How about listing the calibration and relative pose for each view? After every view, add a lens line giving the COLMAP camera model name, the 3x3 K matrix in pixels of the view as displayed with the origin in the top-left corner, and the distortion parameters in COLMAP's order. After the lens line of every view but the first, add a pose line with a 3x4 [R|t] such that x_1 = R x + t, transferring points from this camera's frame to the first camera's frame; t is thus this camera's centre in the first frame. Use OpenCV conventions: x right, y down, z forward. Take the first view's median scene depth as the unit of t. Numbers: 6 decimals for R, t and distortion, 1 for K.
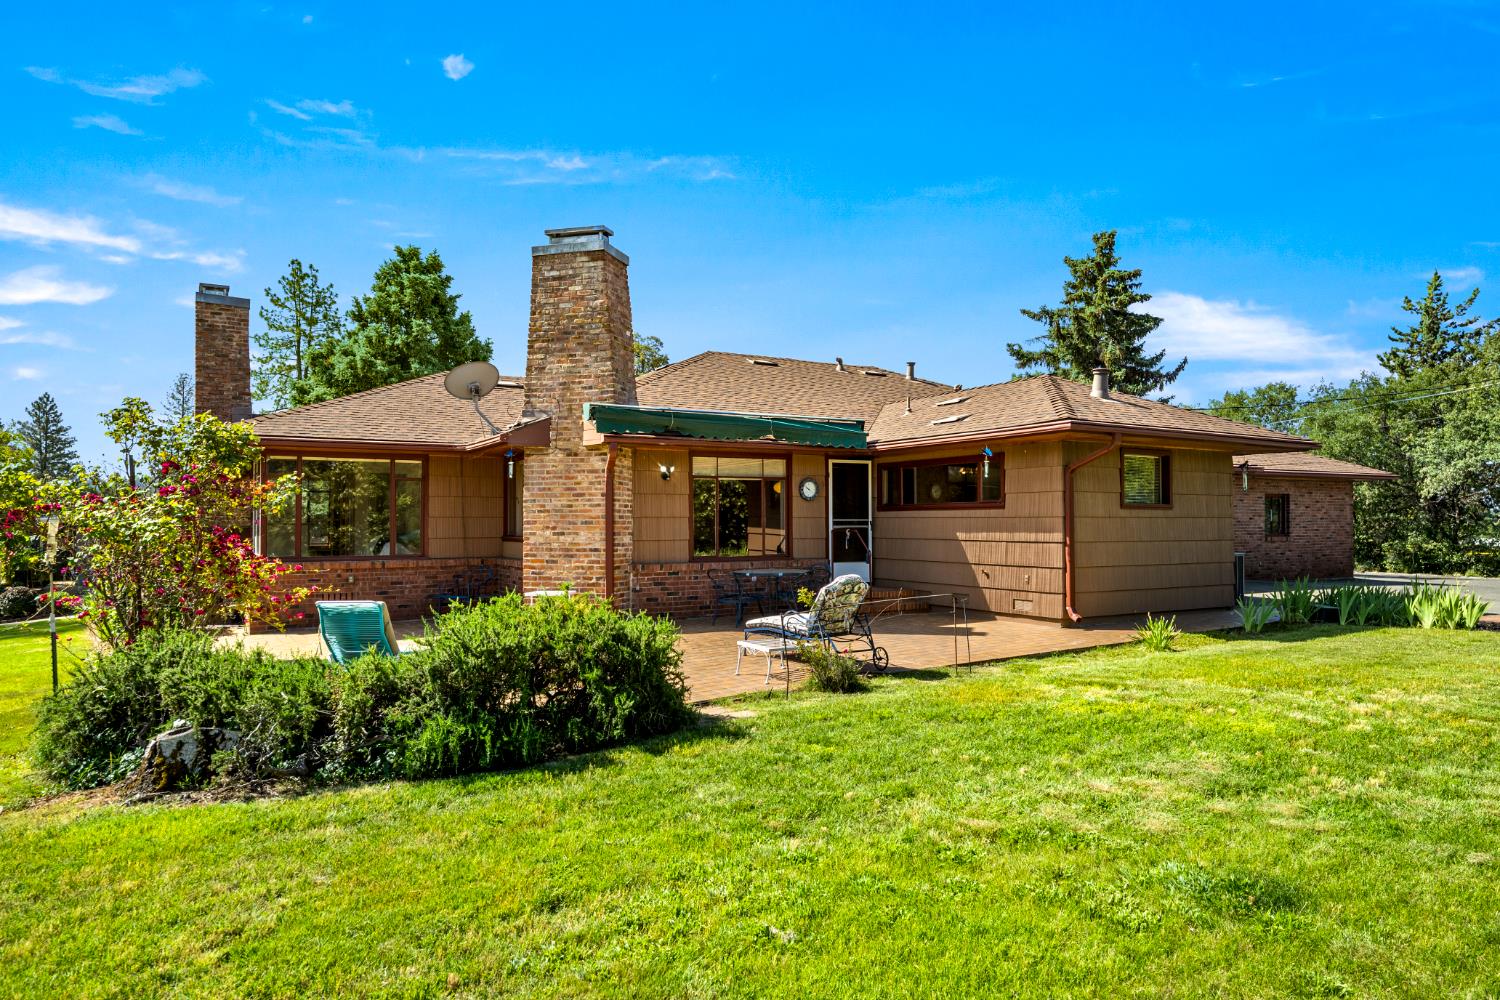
lens RADIAL K [[955.1, 0, 750.0], [0, 955.1, 500.0], [0, 0, 1]] dist [0.006253, 0.002971]
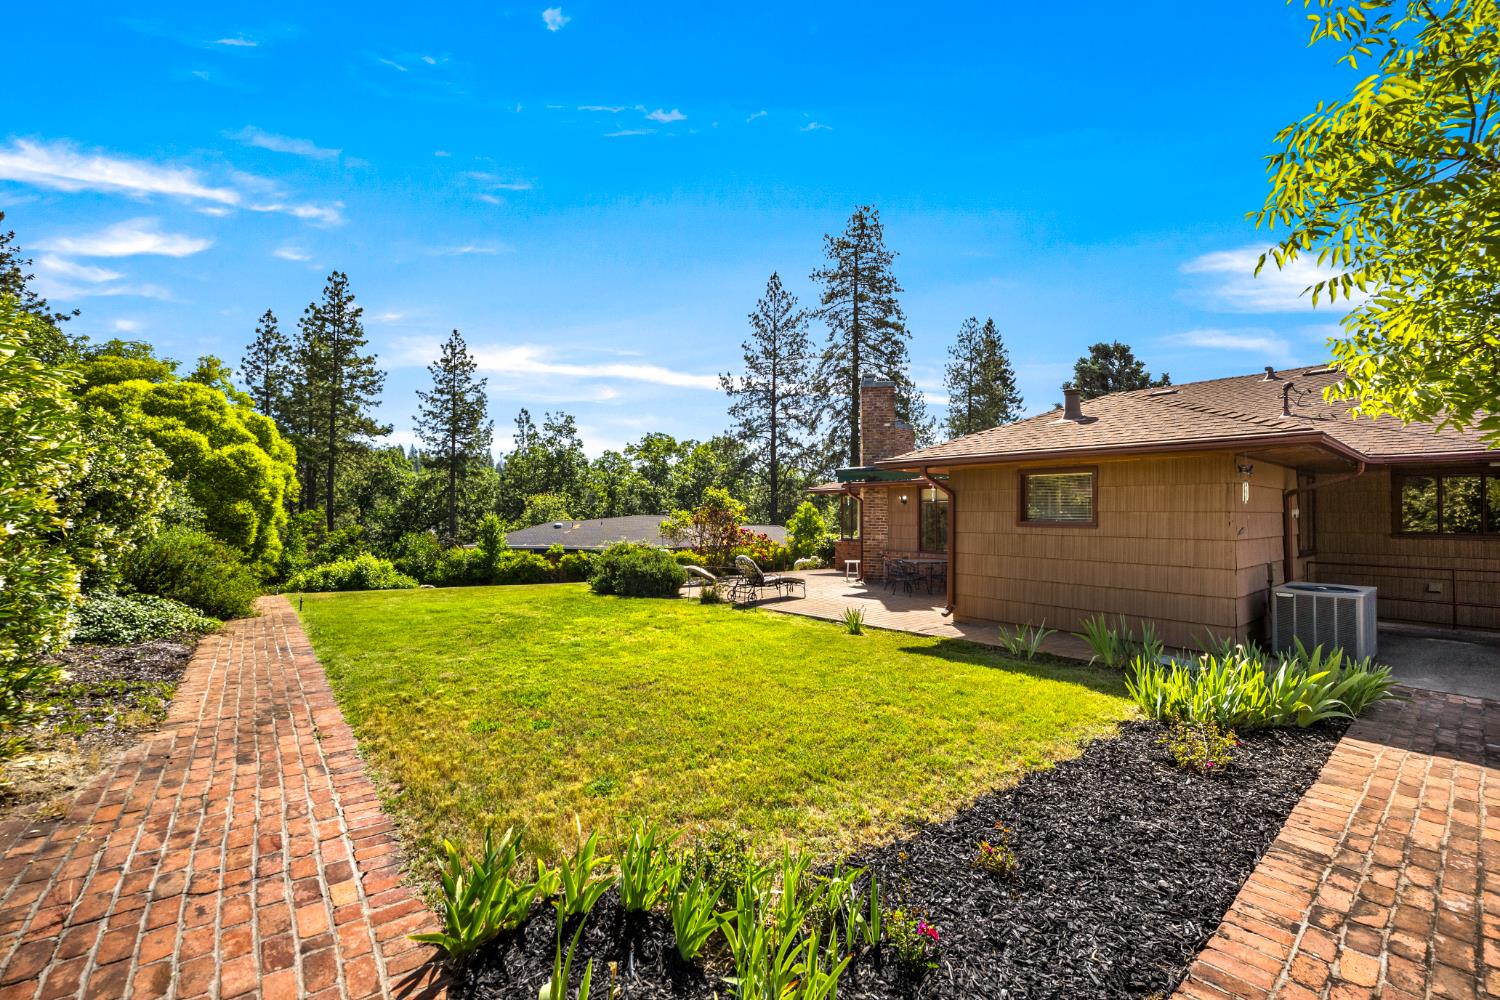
lens RADIAL K [[601.0, 0, 756.7], [0, 601.0, 511.1], [0, 0, 1]] dist [0.002197, 0.000413]
pose [[0.145390, -0.002936, -0.989370, 0.947672], [0.020048, 0.999799, -0.000021, -0.012797], [0.989171, -0.019832, 0.145420, 0.561915]]
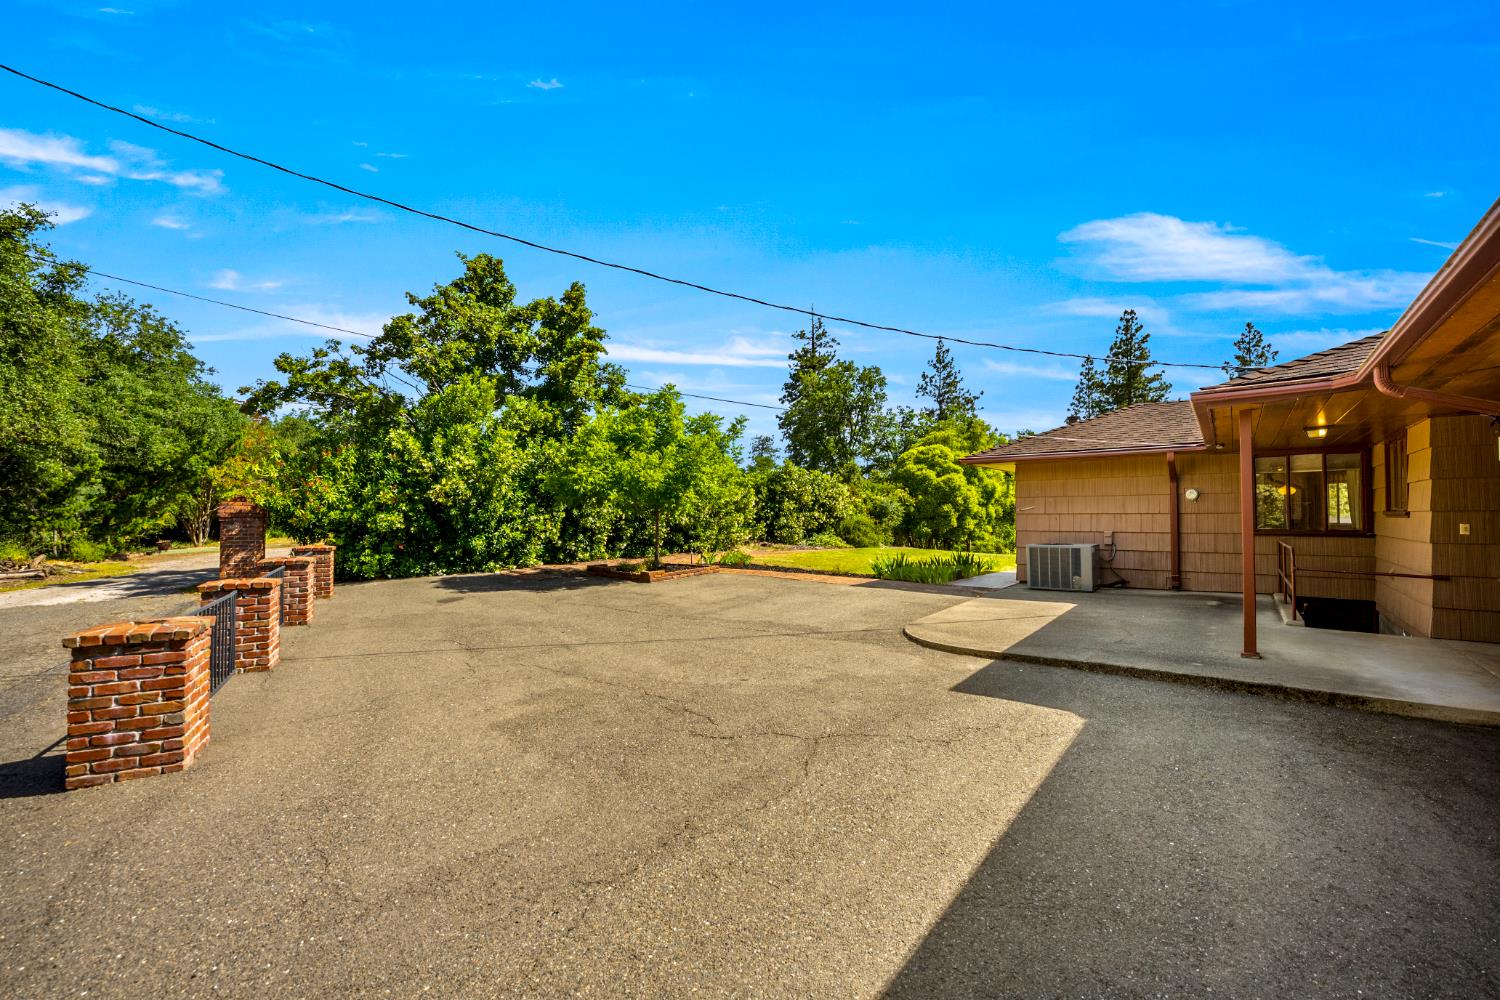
lens RADIAL K [[599.4, 0, 745.9], [0, 599.4, 510.9], [0, 0, 1]] dist [-0.000422, -0.000073]
pose [[-0.923972, 0.000407, -0.382459, 1.217272], [0.012590, 0.999490, -0.029354, 0.033285], [0.382252, -0.031937, -0.923506, 1.610489]]
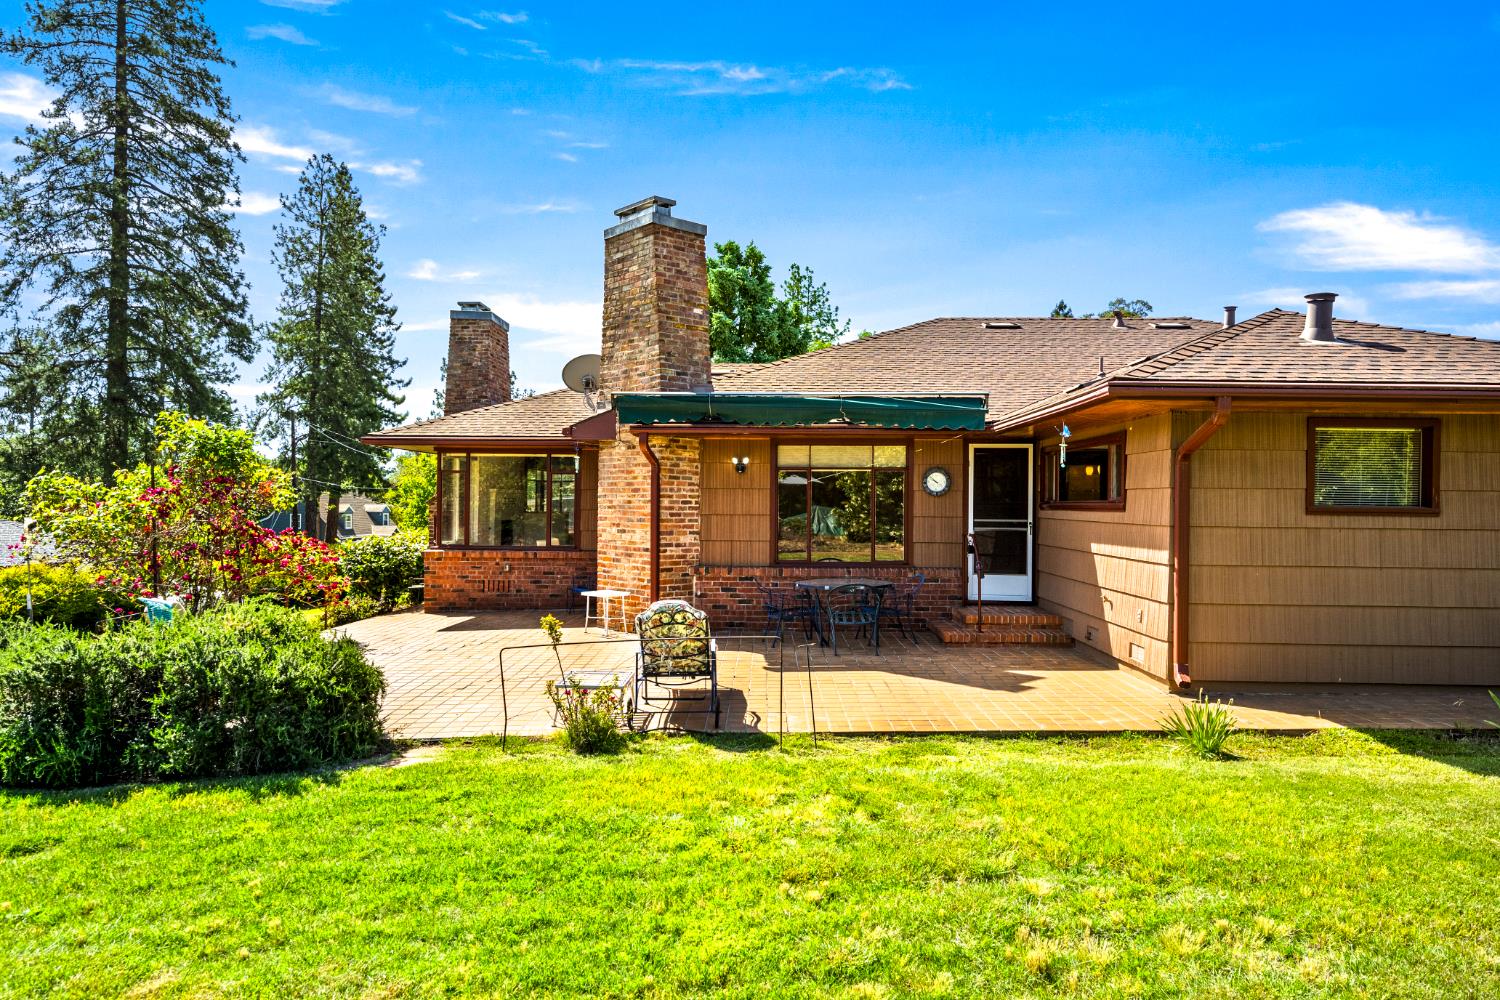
lens RADIAL K [[956.1, 0, 737.8], [0, 956.1, 501.7], [0, 0, 1]] dist [-0.001134, 0.023566]
pose [[0.841417, 0.009235, -0.540308, 0.381832], [0.001971, 0.999795, 0.020157, -0.011878], [0.540384, -0.018025, 0.841226, 0.248871]]
